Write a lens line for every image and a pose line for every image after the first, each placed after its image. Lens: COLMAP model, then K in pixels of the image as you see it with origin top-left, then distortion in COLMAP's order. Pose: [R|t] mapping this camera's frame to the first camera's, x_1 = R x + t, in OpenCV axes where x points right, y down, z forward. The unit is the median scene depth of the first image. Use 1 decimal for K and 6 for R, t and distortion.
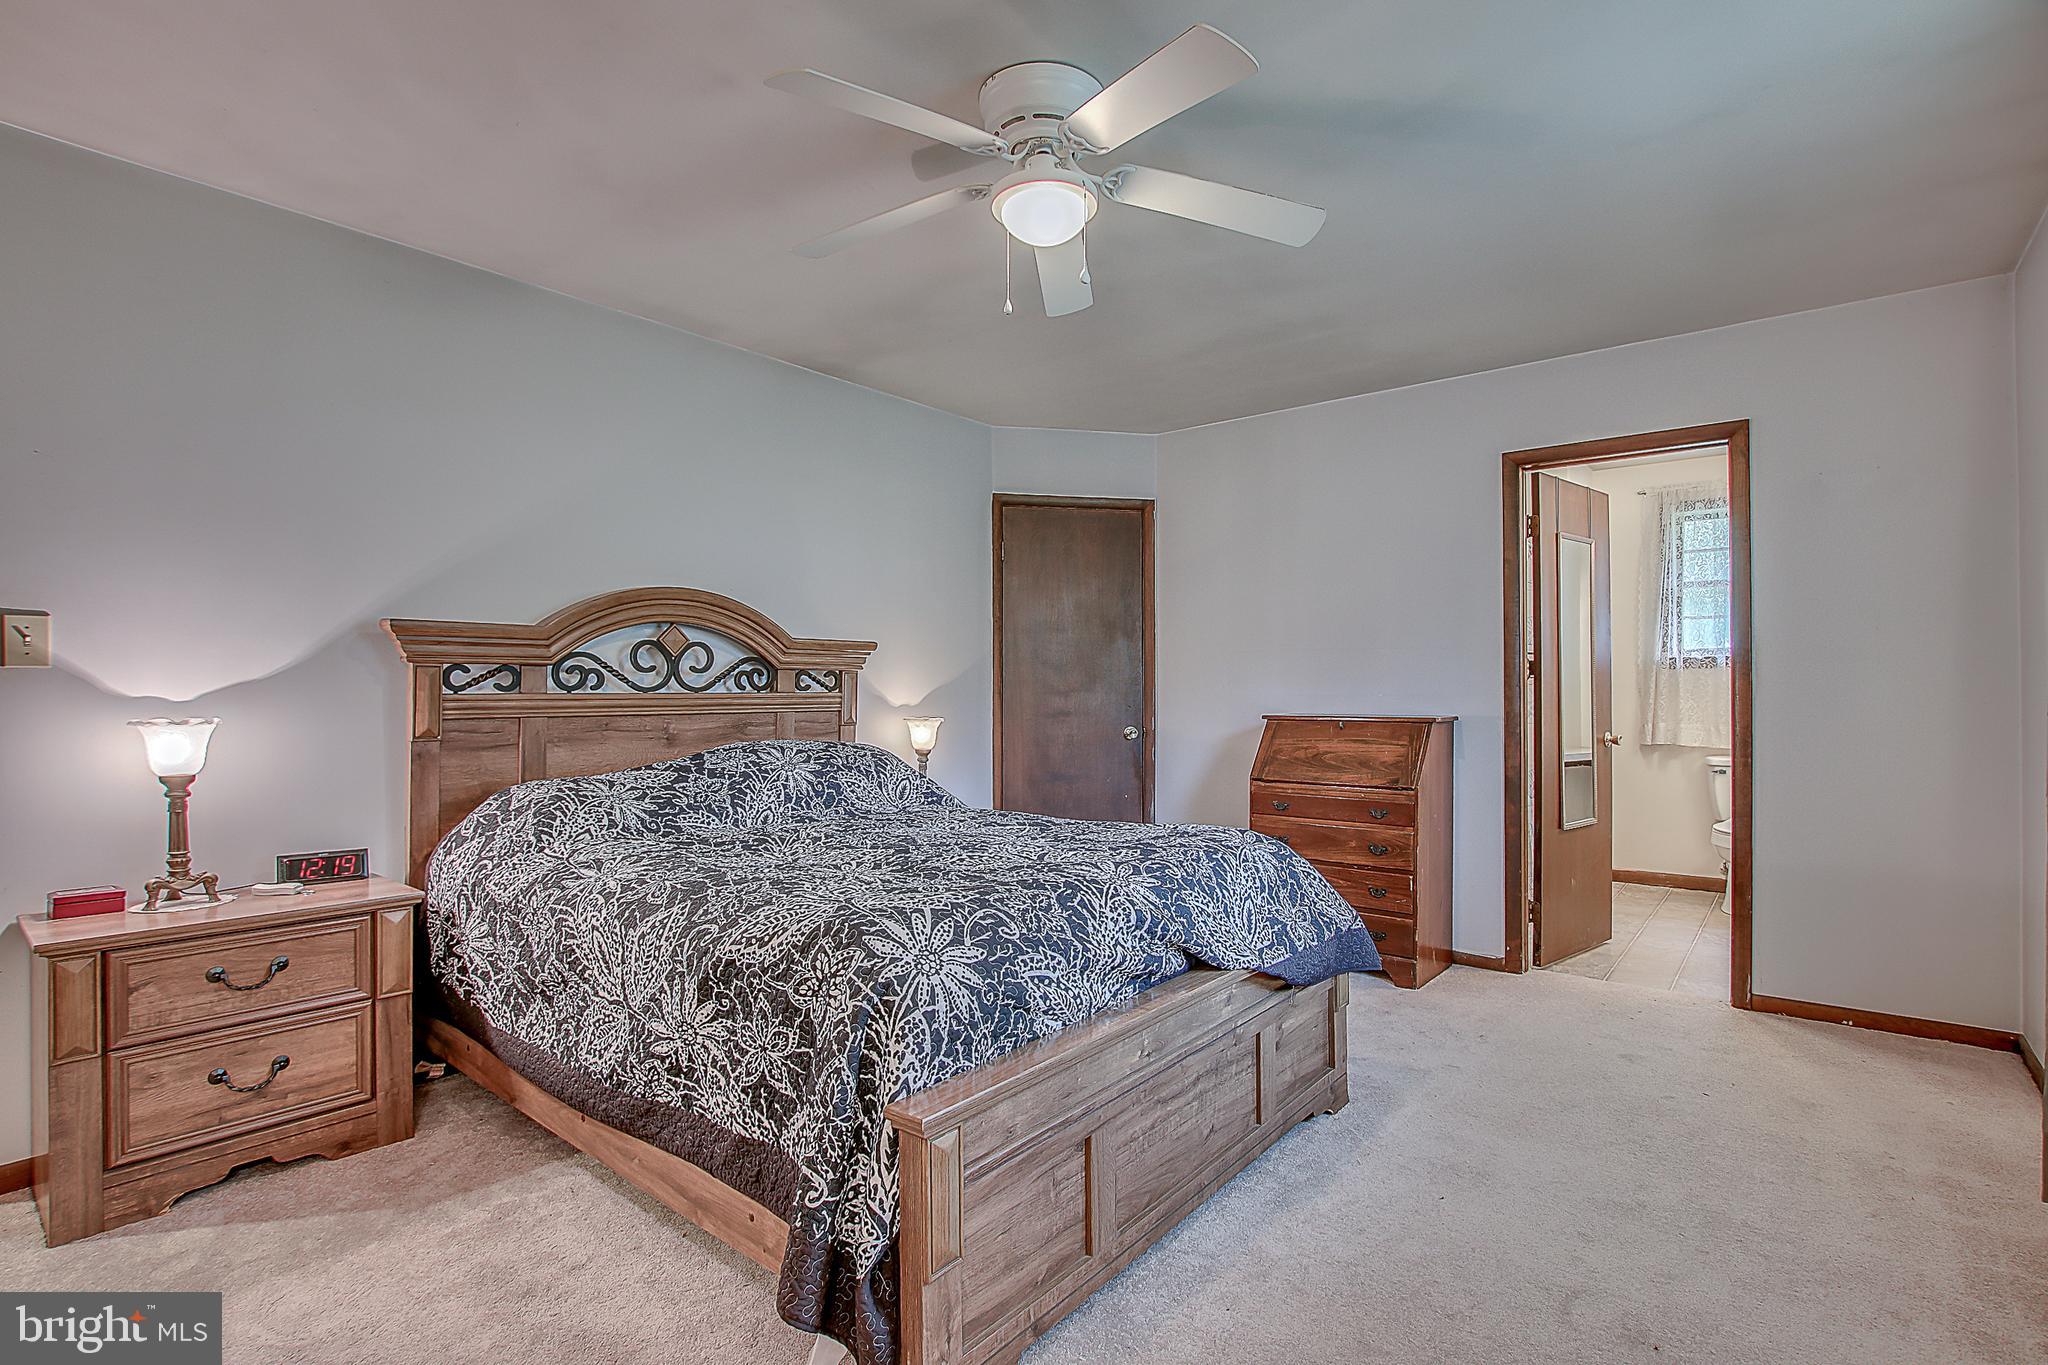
lens RADIAL K [[975.4, 0, 1062.8], [0, 975.4, 680.6], [0, 0, 1]] dist [-0.026808, 0.002679]
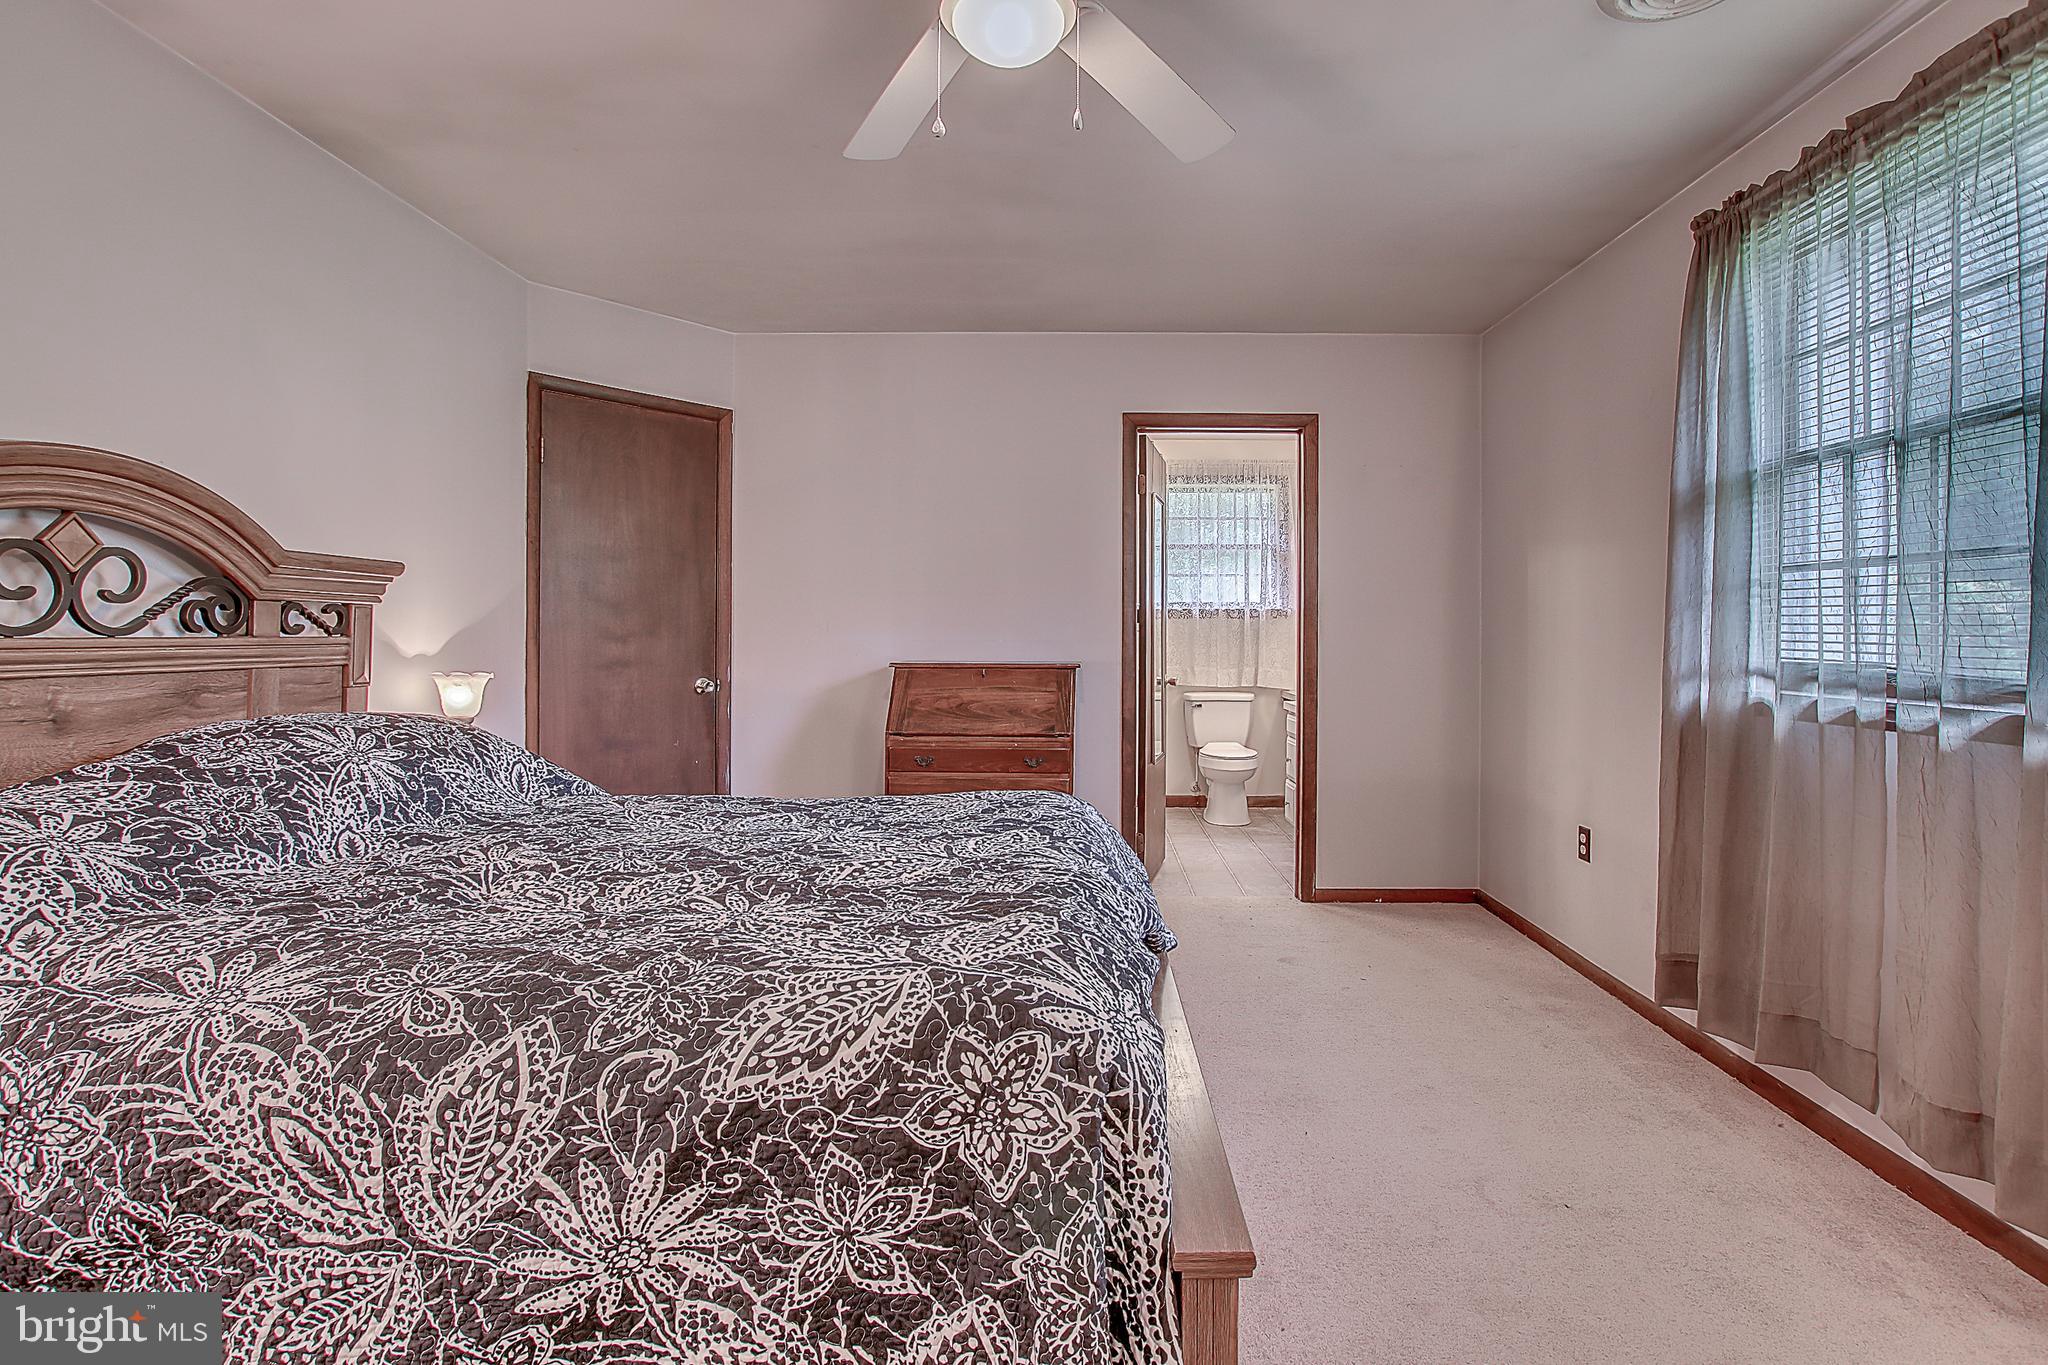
lens RADIAL K [[975.4, 0, 1059.5], [0, 975.4, 630.7], [0, 0, 1]] dist [-0.026808, 0.002679]
pose [[0.789635, 0.007023, 0.613537, -0.283791], [-0.011066, 0.999935, 0.002796, 0.000944], [-0.613477, -0.008997, 0.789661, 0.222261]]
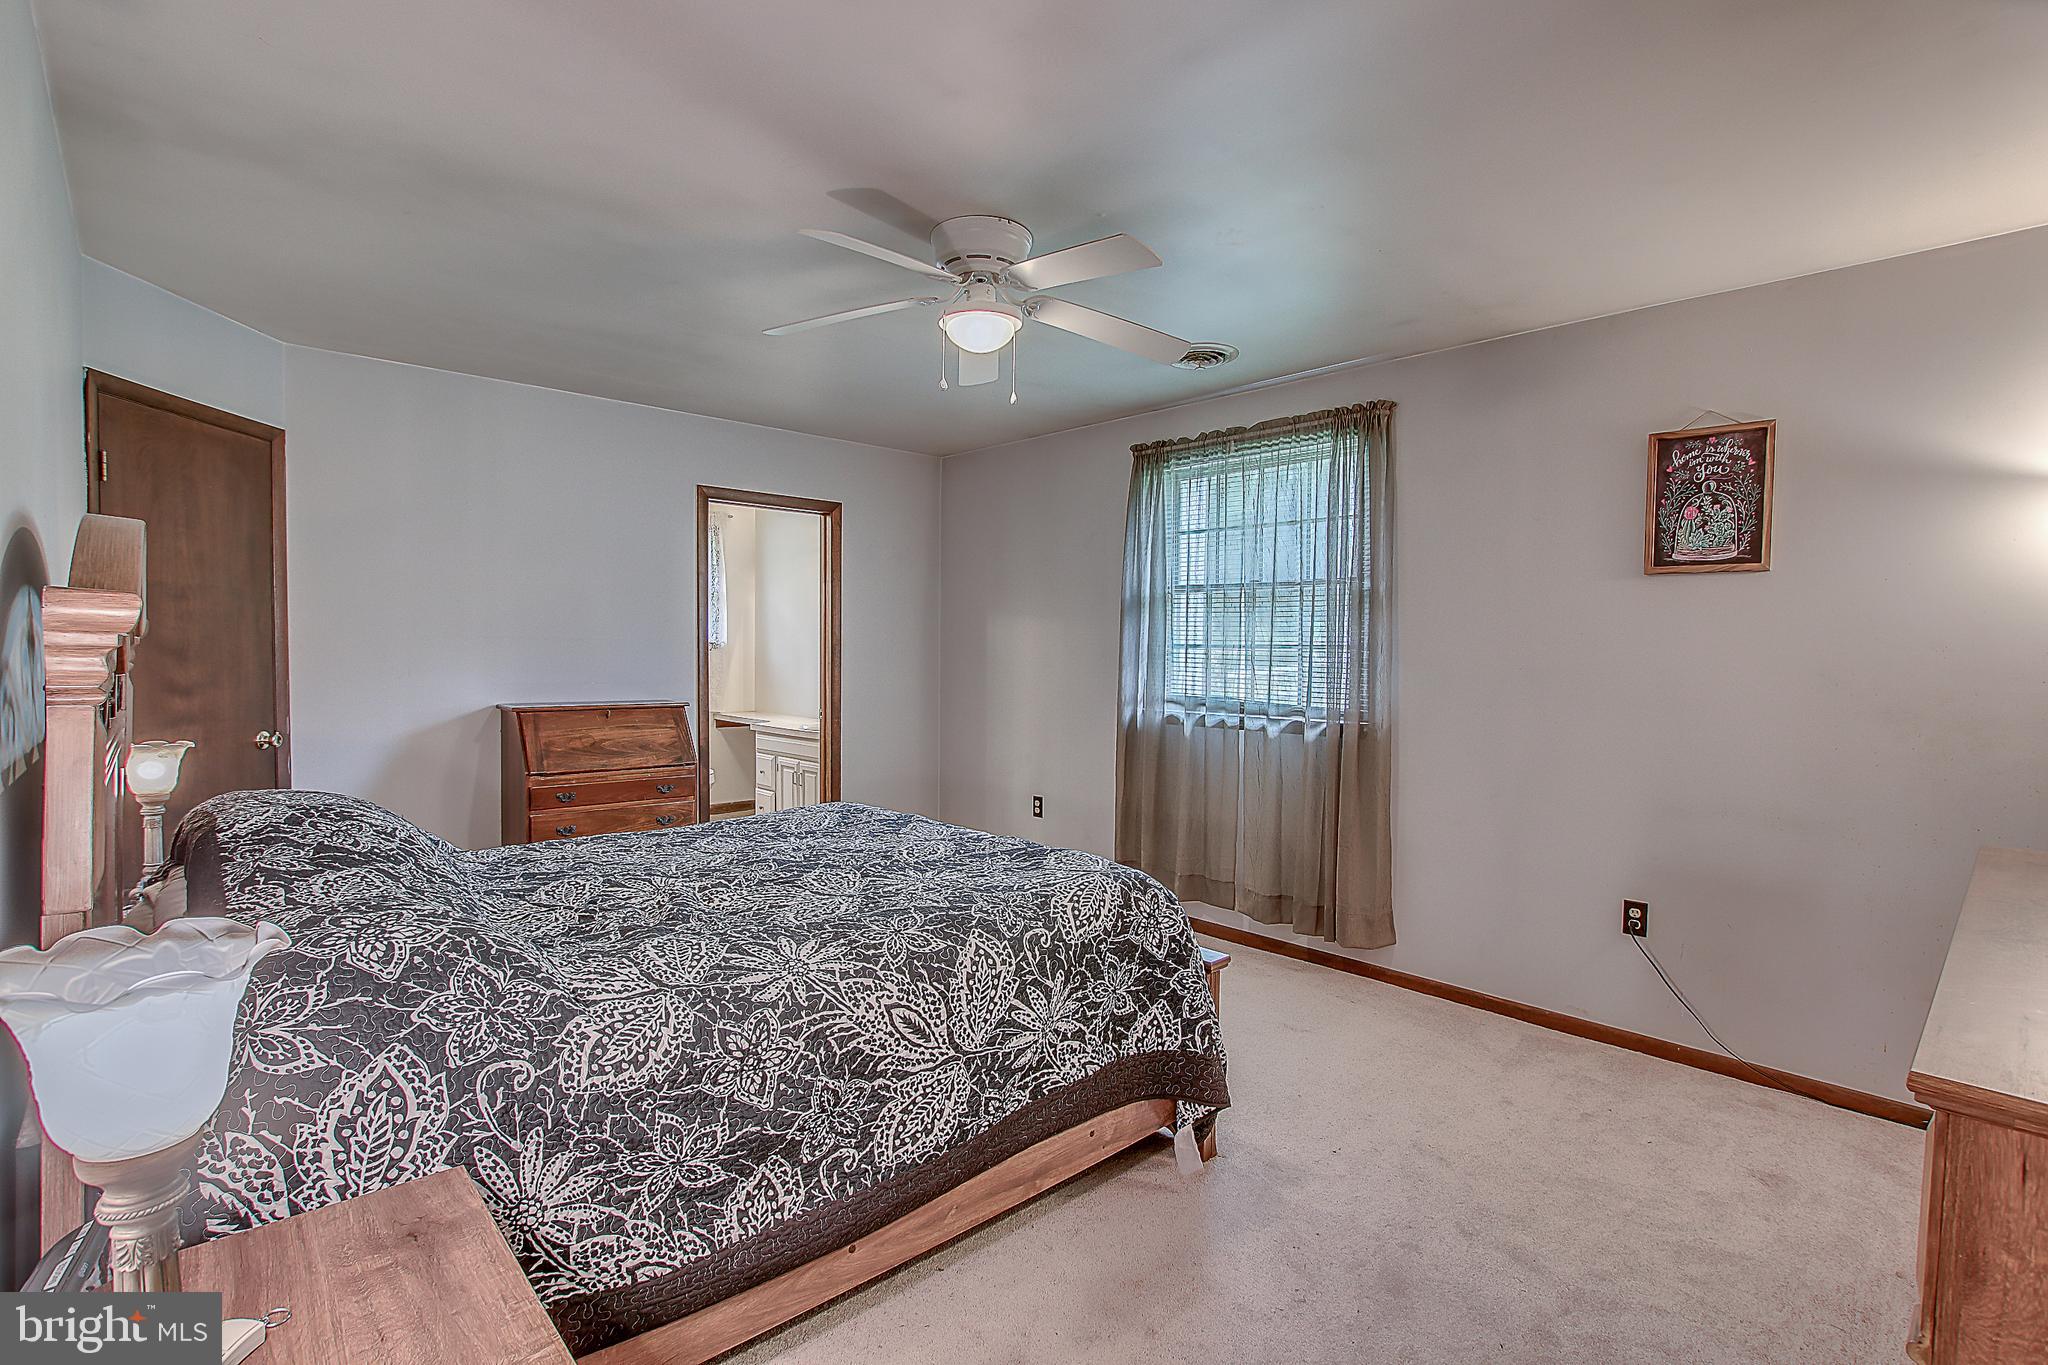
lens RADIAL K [[975.4, 0, 998.4], [0, 975.4, 684.0], [0, 0, 1]] dist [-0.026808, 0.002679]
pose [[0.160916, -0.033211, 0.986409, -0.798300], [-0.020158, 0.999115, 0.036927, -0.039521], [-0.986762, -0.025826, 0.160104, 0.472048]]
